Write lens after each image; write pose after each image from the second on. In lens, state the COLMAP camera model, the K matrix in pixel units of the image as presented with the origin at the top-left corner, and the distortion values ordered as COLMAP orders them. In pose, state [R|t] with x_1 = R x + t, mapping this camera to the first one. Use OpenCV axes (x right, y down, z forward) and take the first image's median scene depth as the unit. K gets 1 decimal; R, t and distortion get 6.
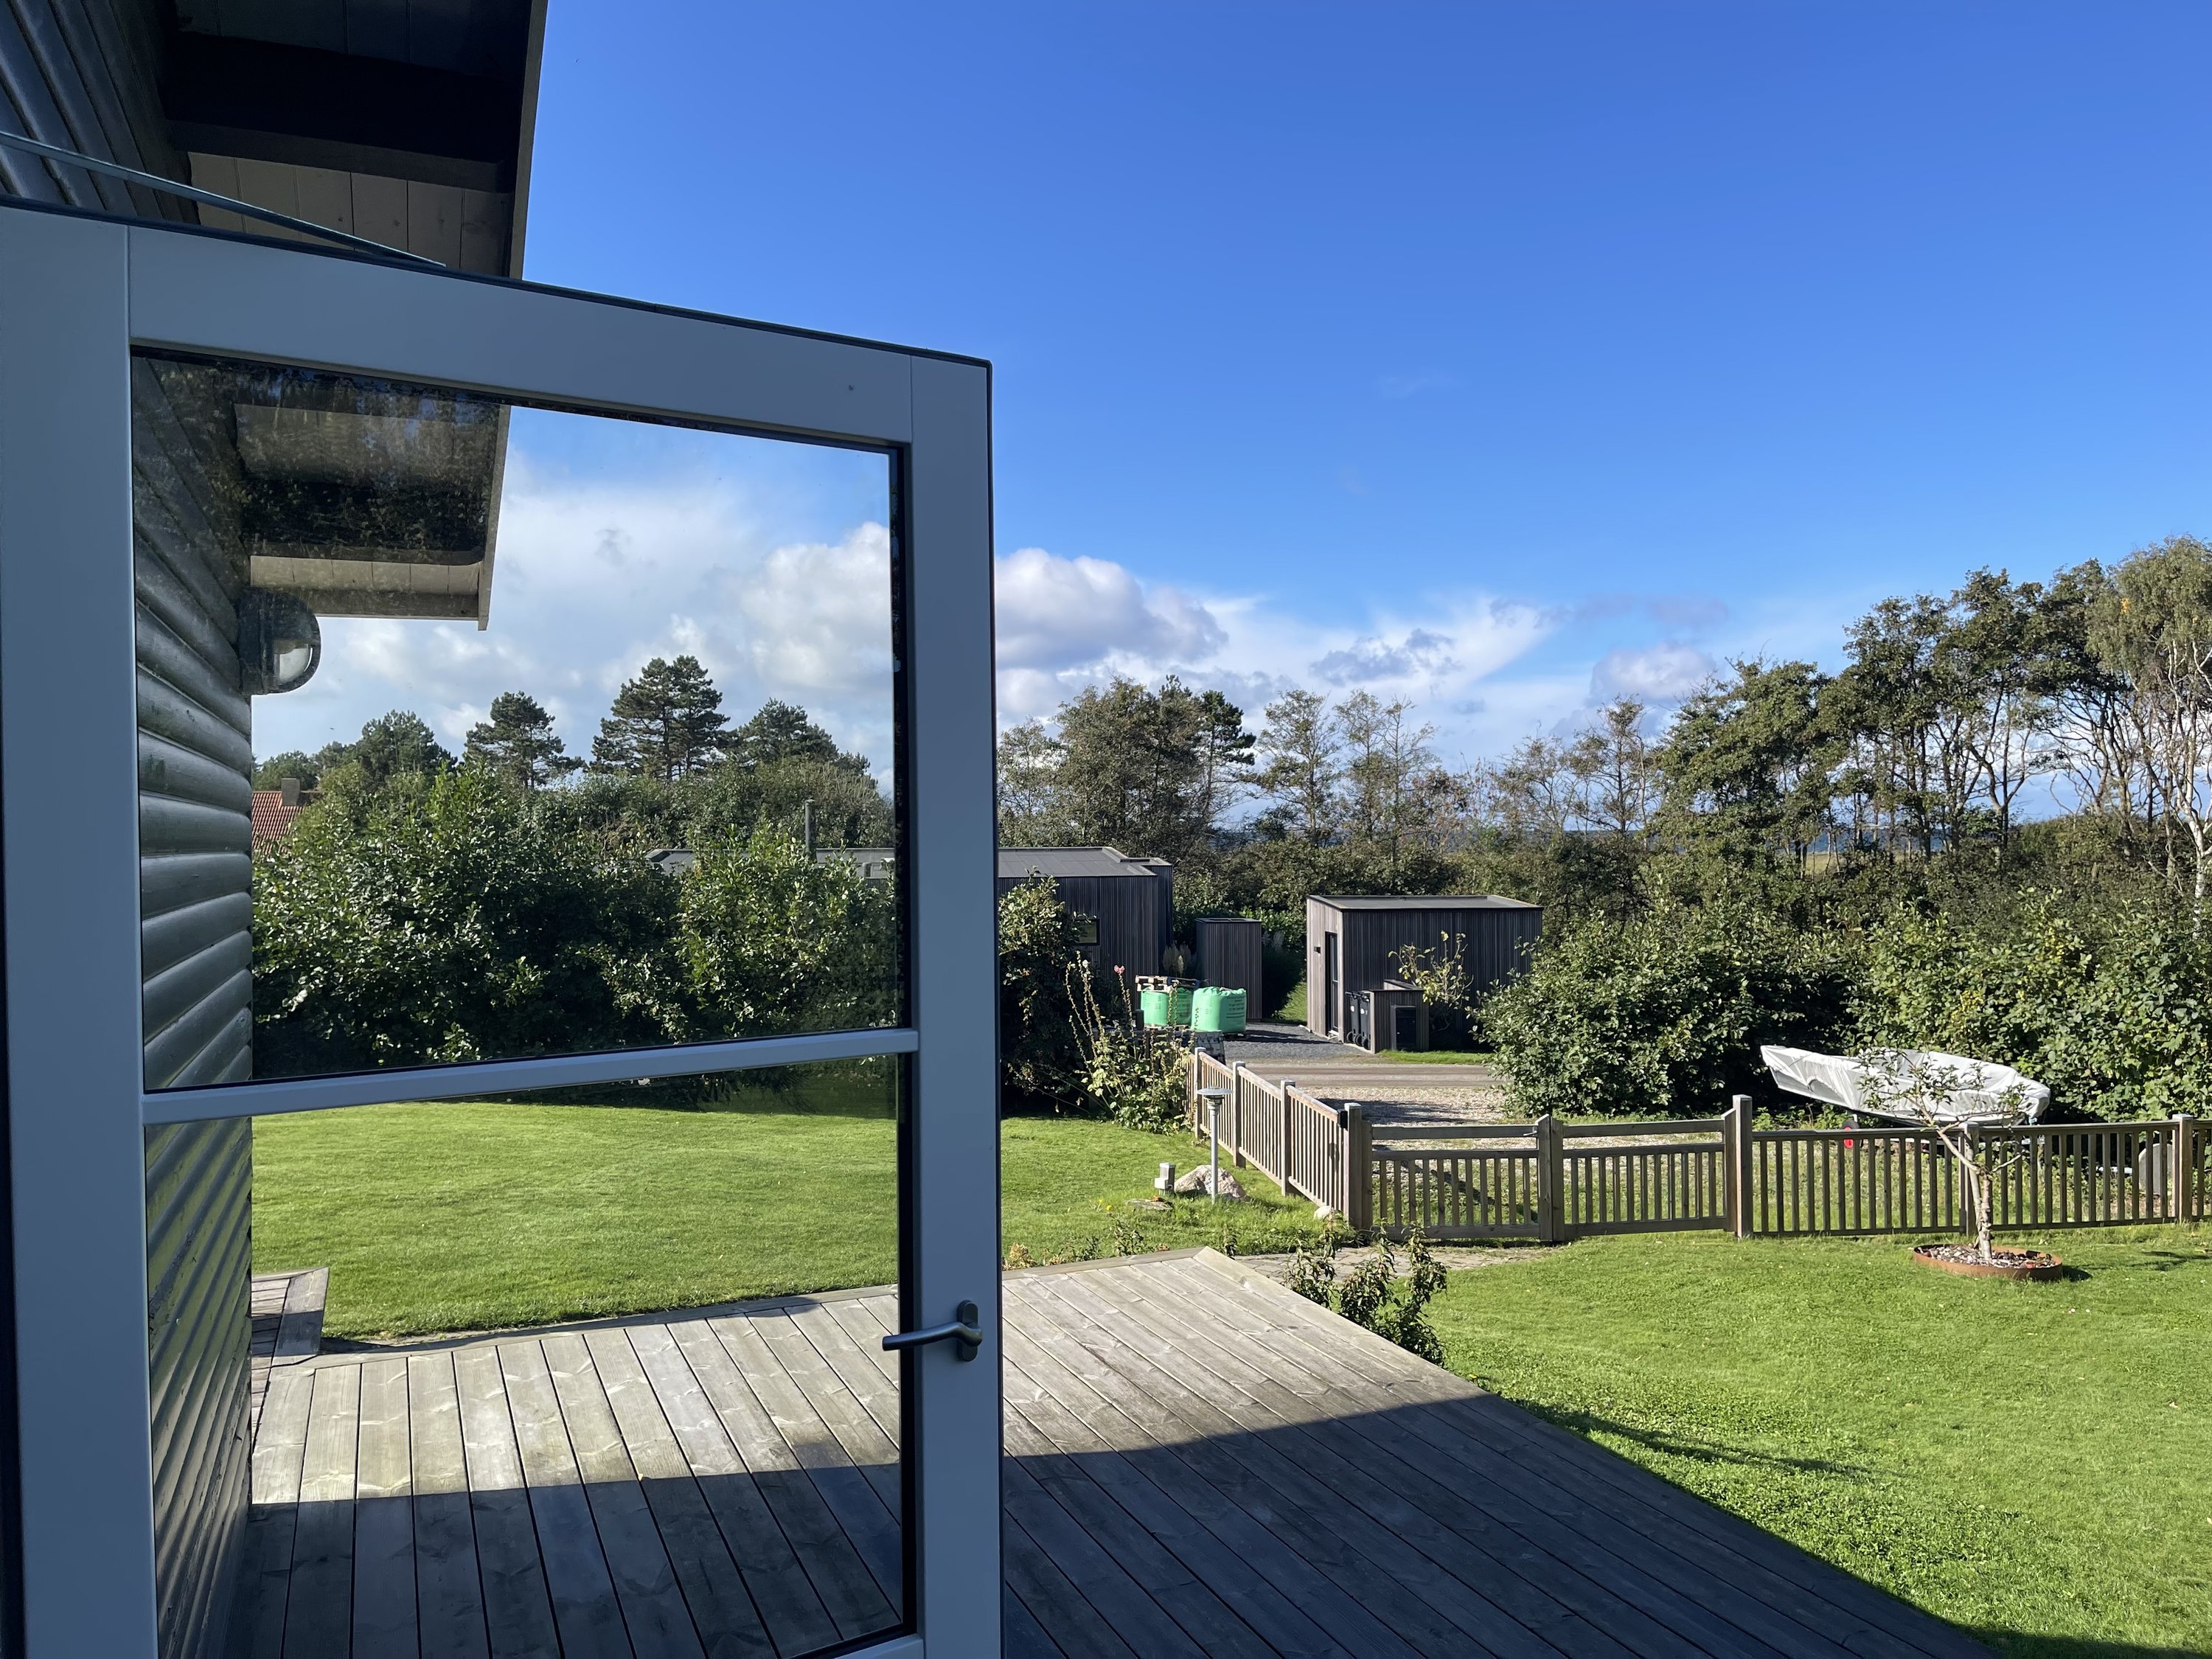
lens RADIAL K [[1680.1, 0, 1106.0], [0, 1680.1, 829.5], [0, 0, 1]] dist [0.110976, -0.152832]
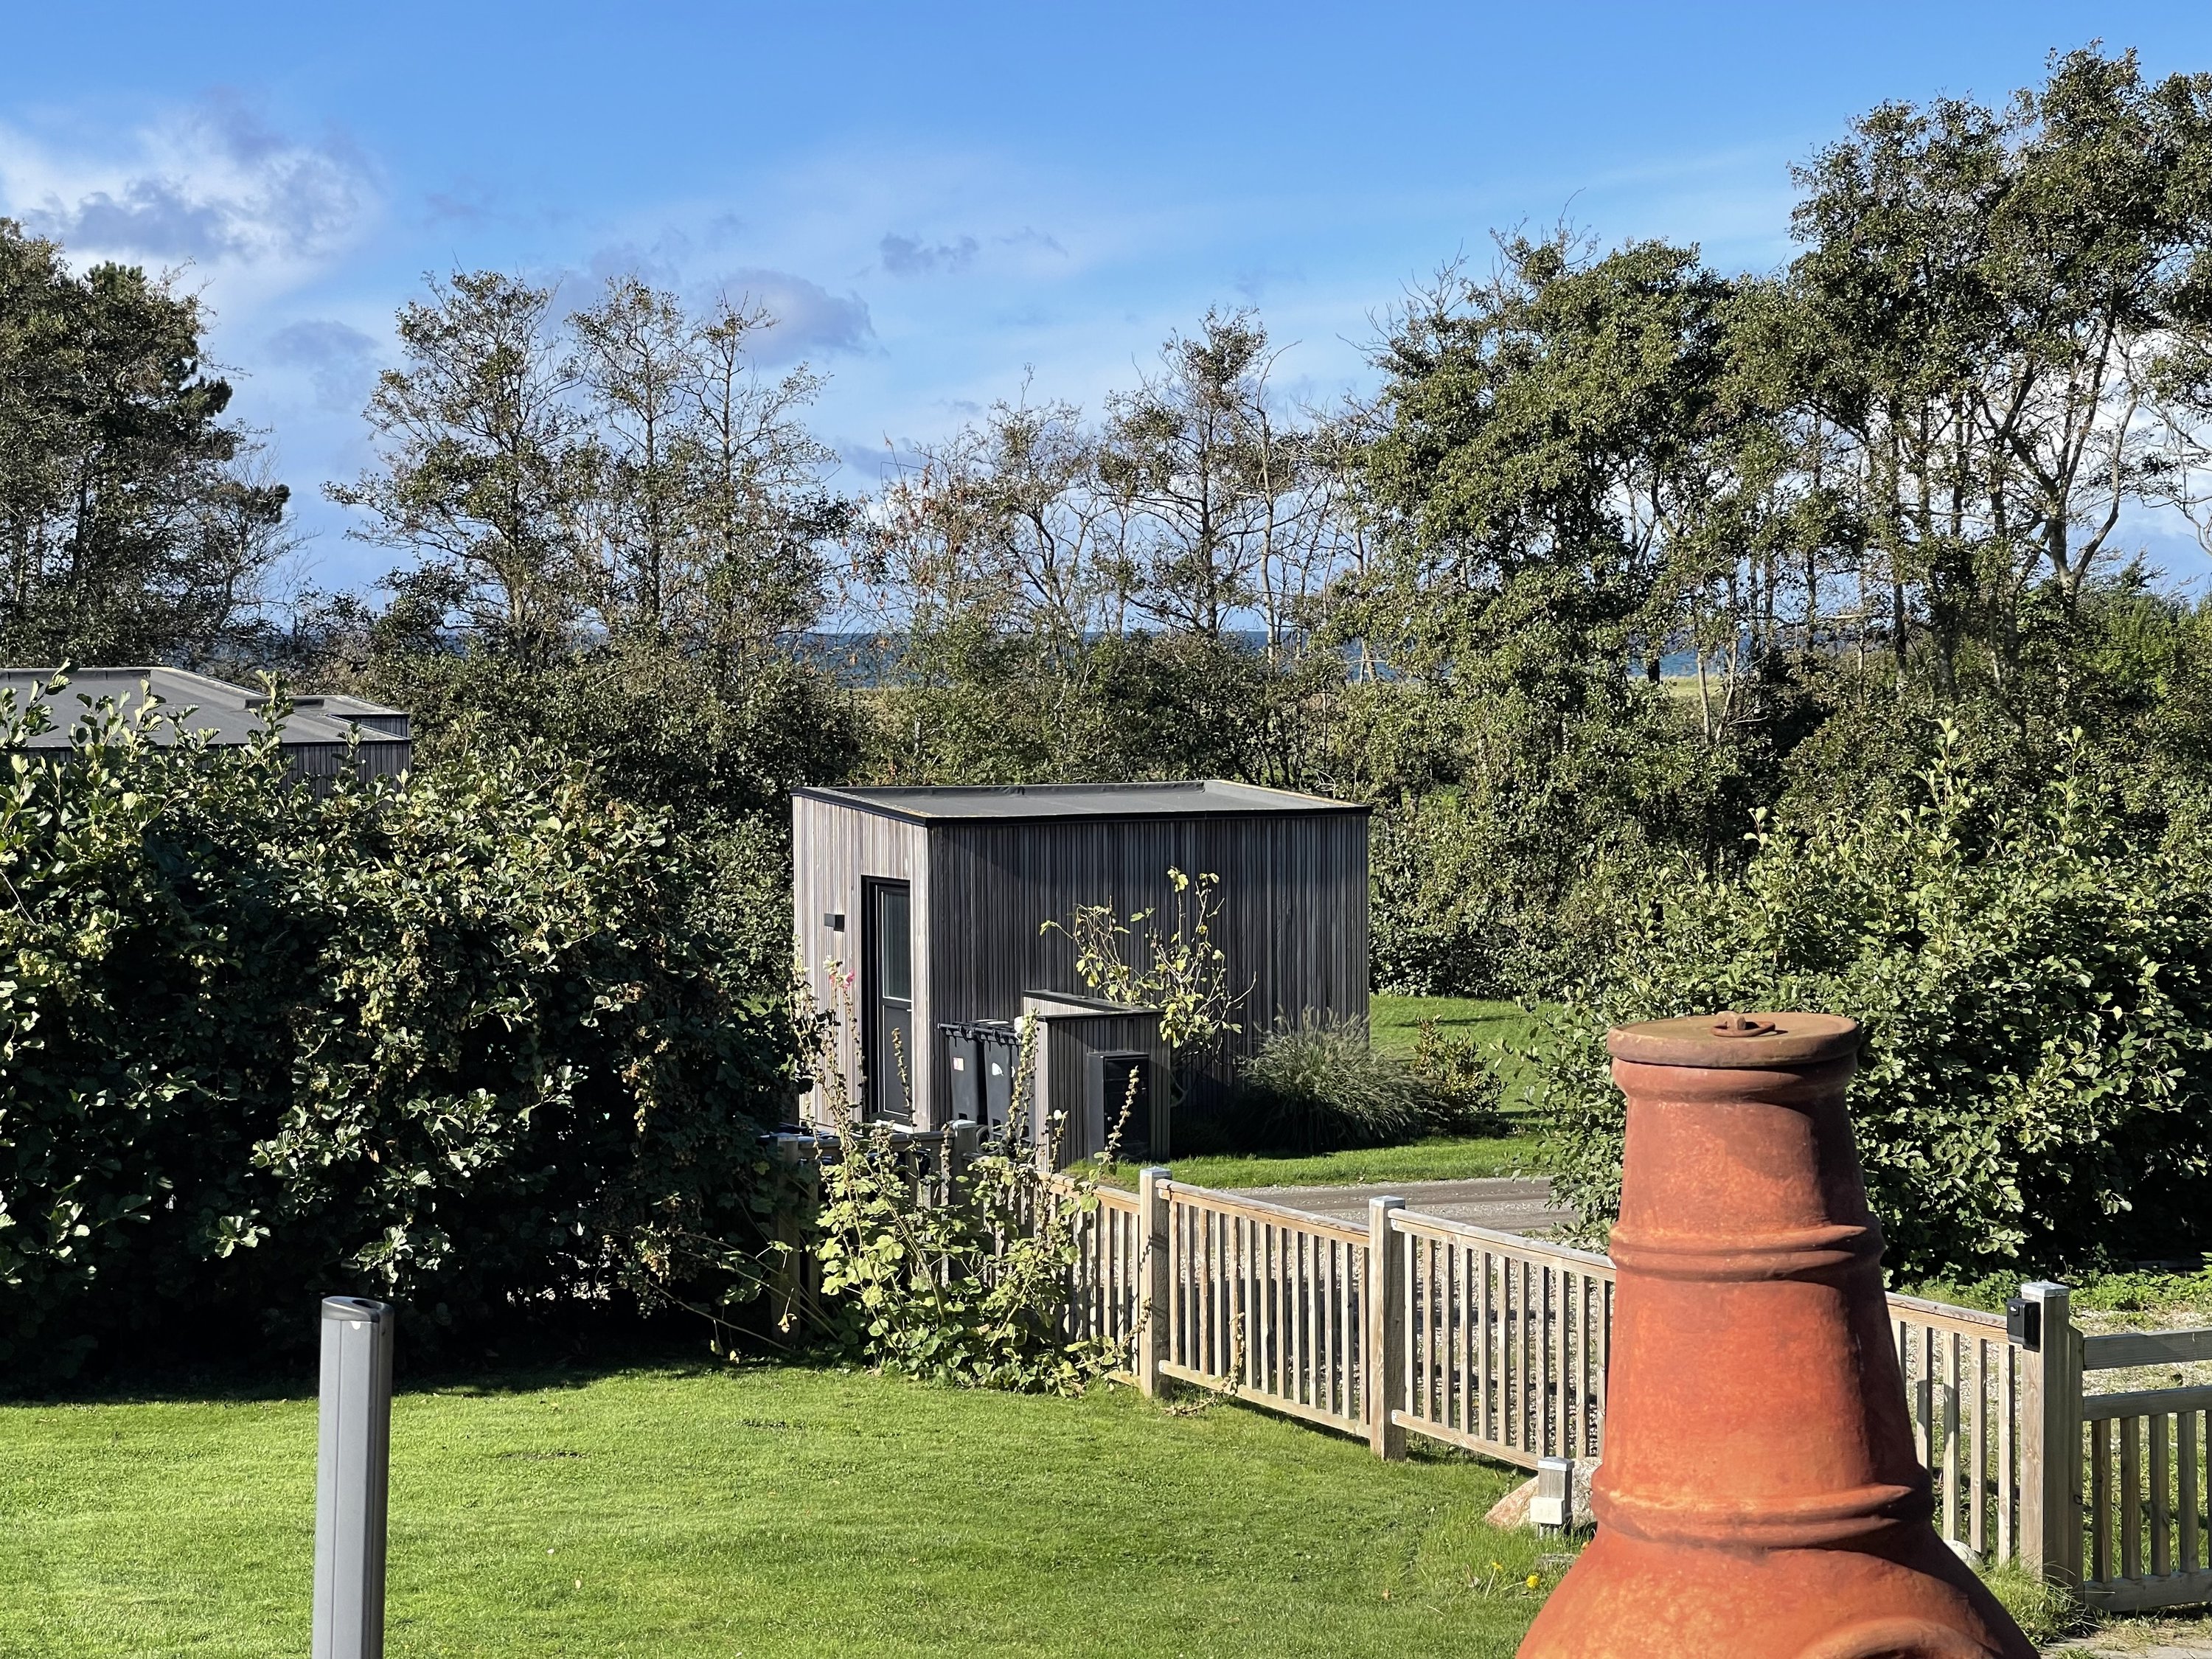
lens RADIAL K [[4142.2, 0, 1105.2], [0, 4142.2, 793.9], [0, 0, 1]] dist [0.206131, 0.339519]
pose [[0.940637, -0.012937, 0.339168, -0.095275], [-0.000317, 0.999239, 0.038994, 0.001509], [-0.339415, -0.036787, 0.939917, 0.032015]]
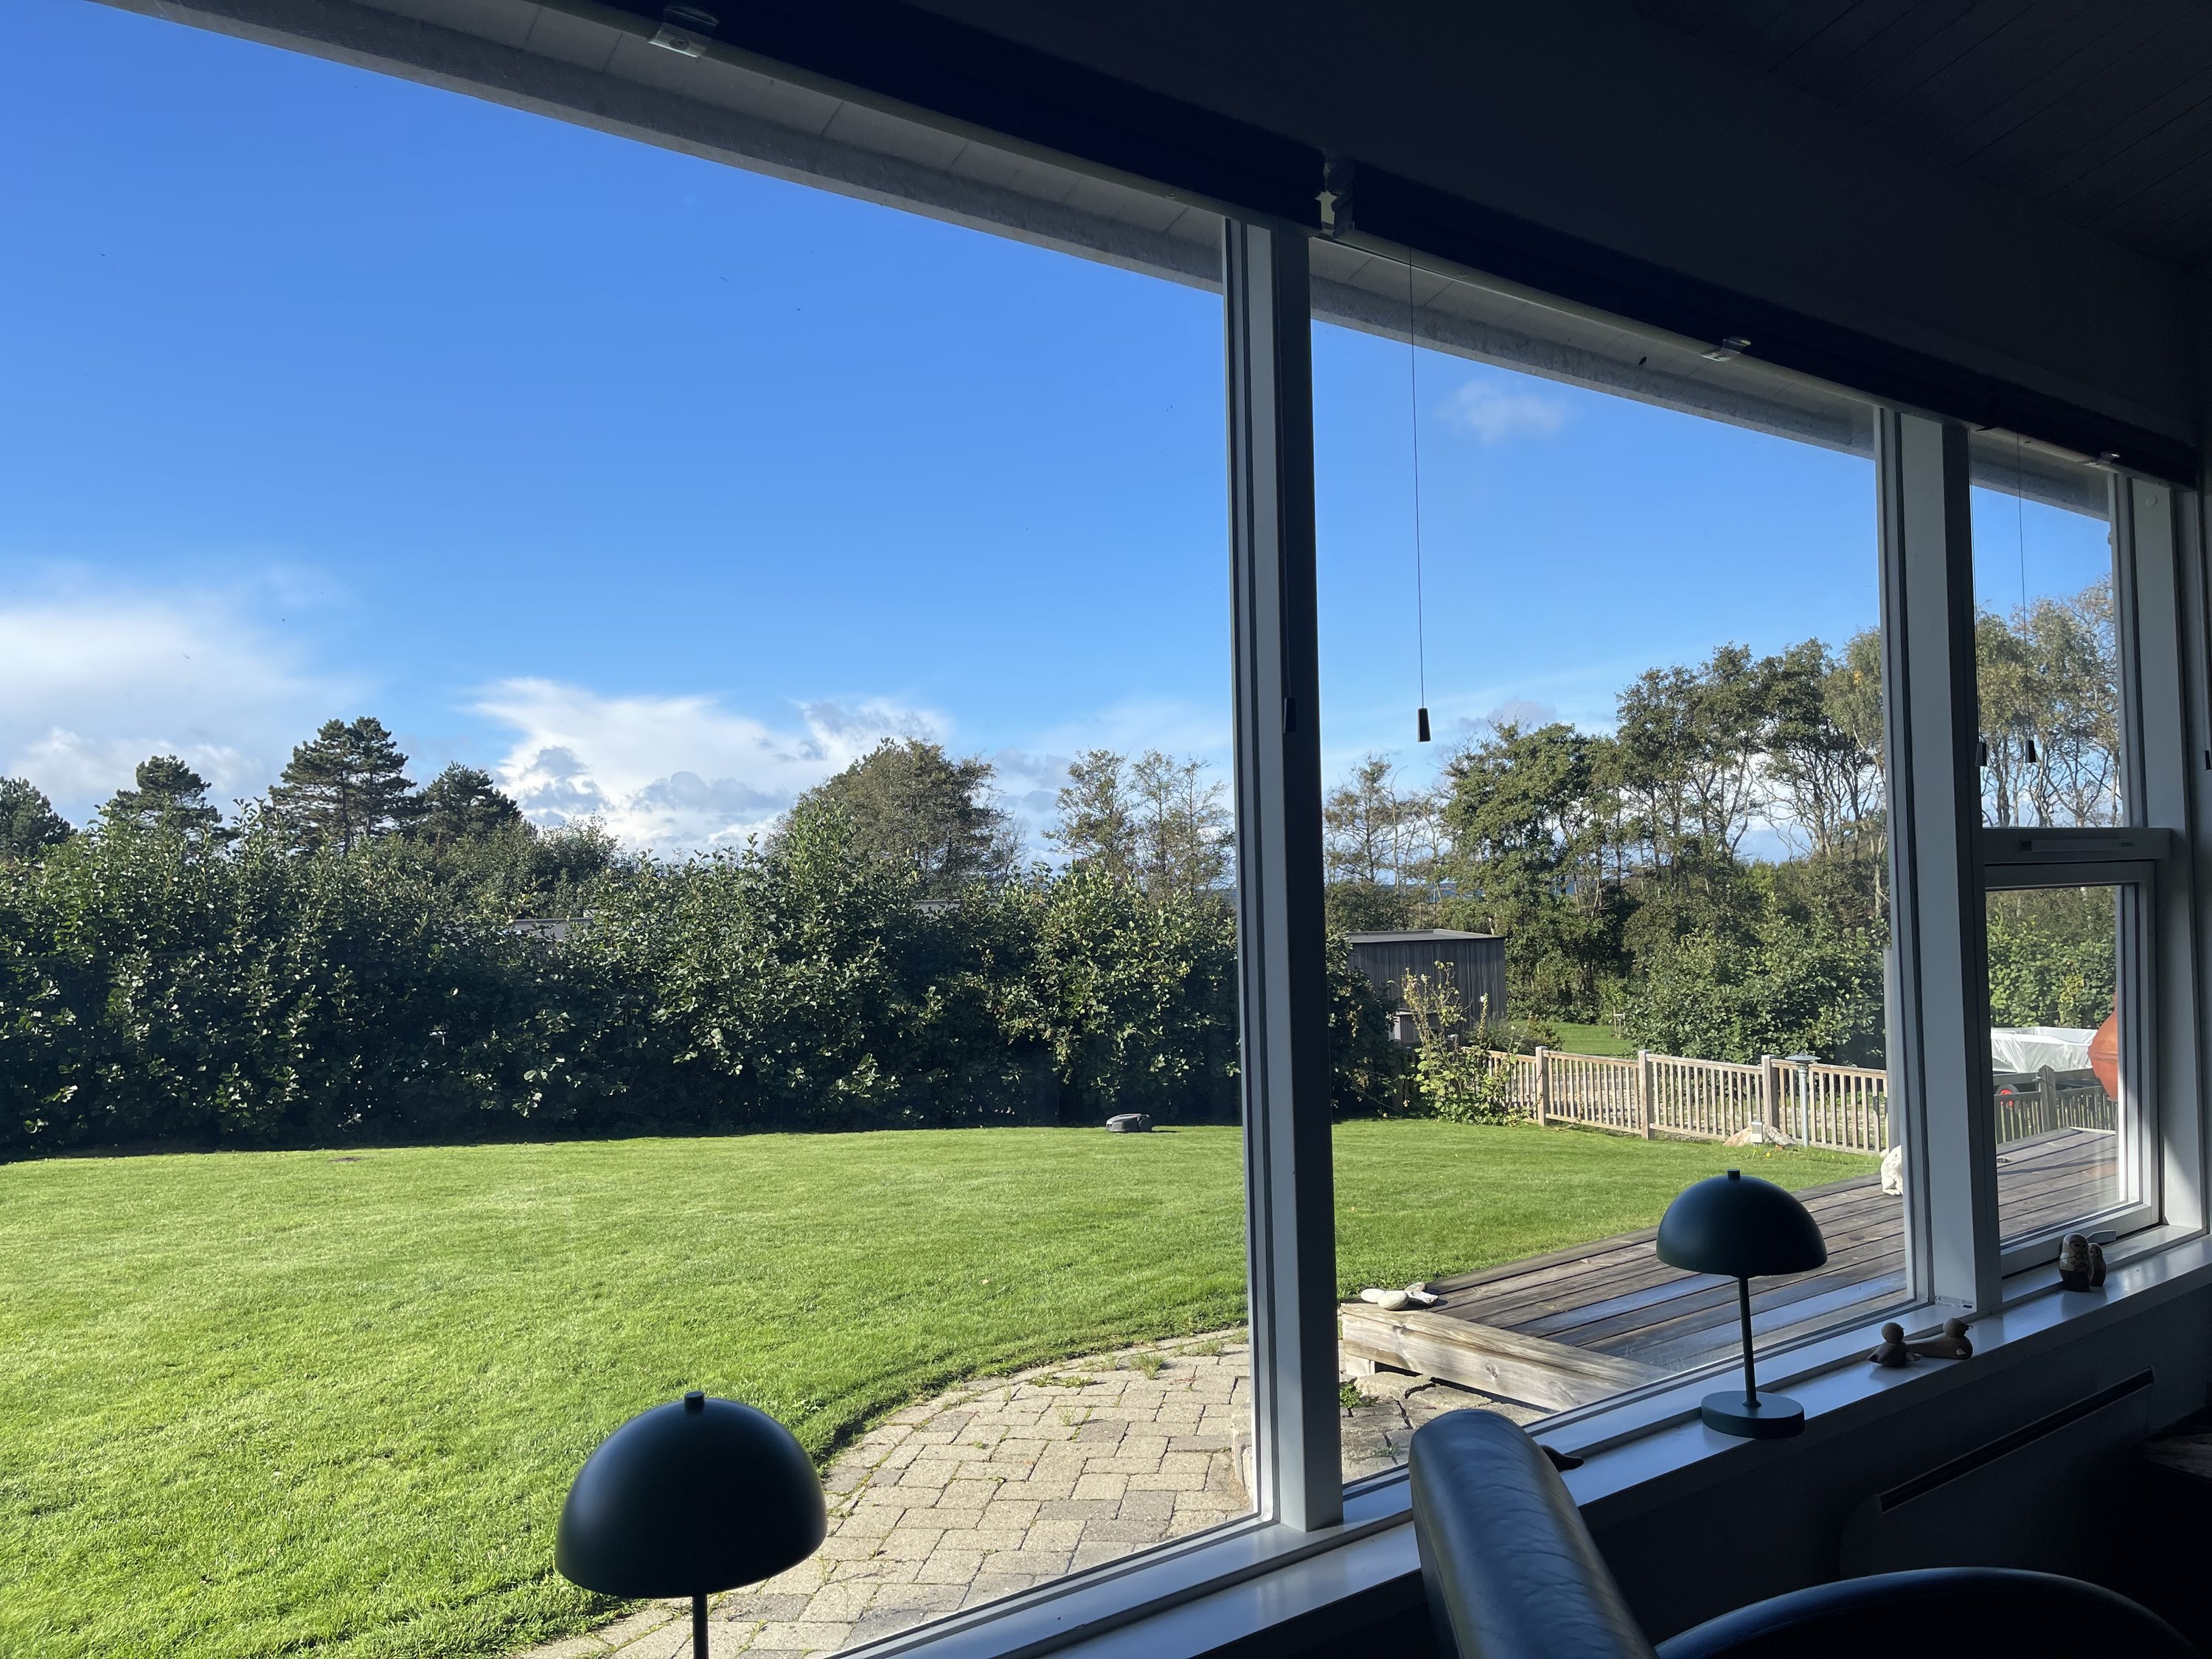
lens RADIAL K [[1693.6, 0, 1106.0], [0, 1693.6, 829.5], [0, 0, 1]] dist [0.097786, -0.182231]
pose [[0.966787, -0.013056, 0.255251, -0.174551], [0.023330, 0.999033, -0.037263, 0.006660], [-0.254518, 0.041980, 0.966156, -0.013809]]
